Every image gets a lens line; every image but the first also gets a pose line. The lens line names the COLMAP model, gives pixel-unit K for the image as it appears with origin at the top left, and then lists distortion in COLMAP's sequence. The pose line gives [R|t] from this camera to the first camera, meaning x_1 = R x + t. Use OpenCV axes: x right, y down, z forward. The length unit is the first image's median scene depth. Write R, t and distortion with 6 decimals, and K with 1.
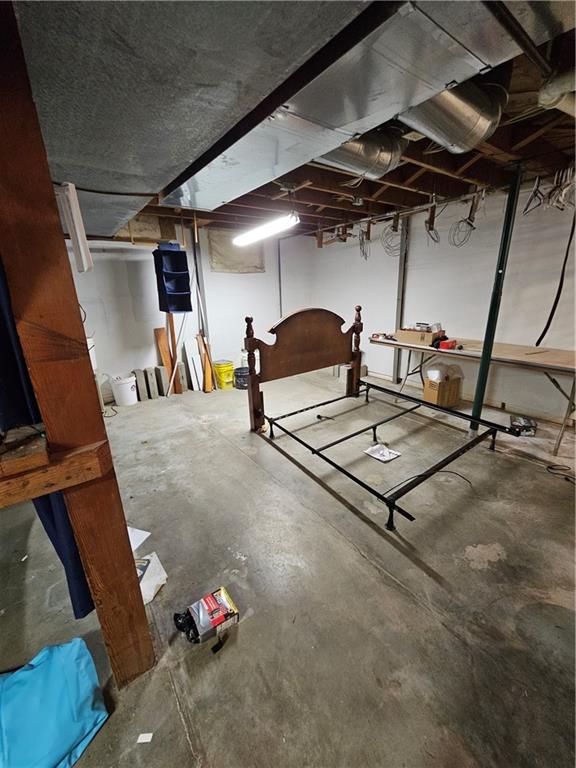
lens RADIAL K [[312.1, 0, 286.4], [0, 312.1, 385.2], [0, 0, 1]] dist [-0.000867, -0.000318]
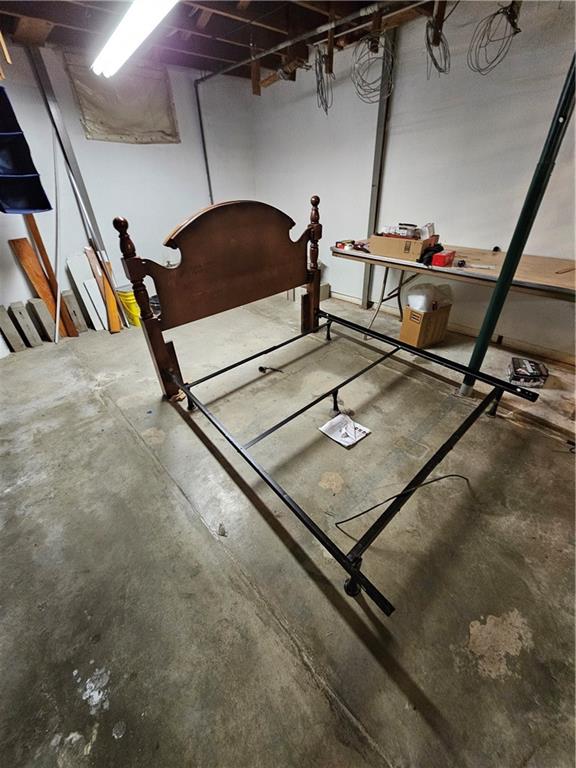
lens RADIAL K [[312.1, 0, 286.4], [0, 312.1, 385.2], [0, 0, 1]] dist [-0.000867, -0.000318]
pose [[0.993998, -0.064275, 0.088528, 0.094955], [0.036920, 0.958820, 0.281605, -0.064873], [-0.102982, -0.276646, 0.955438, 0.291056]]
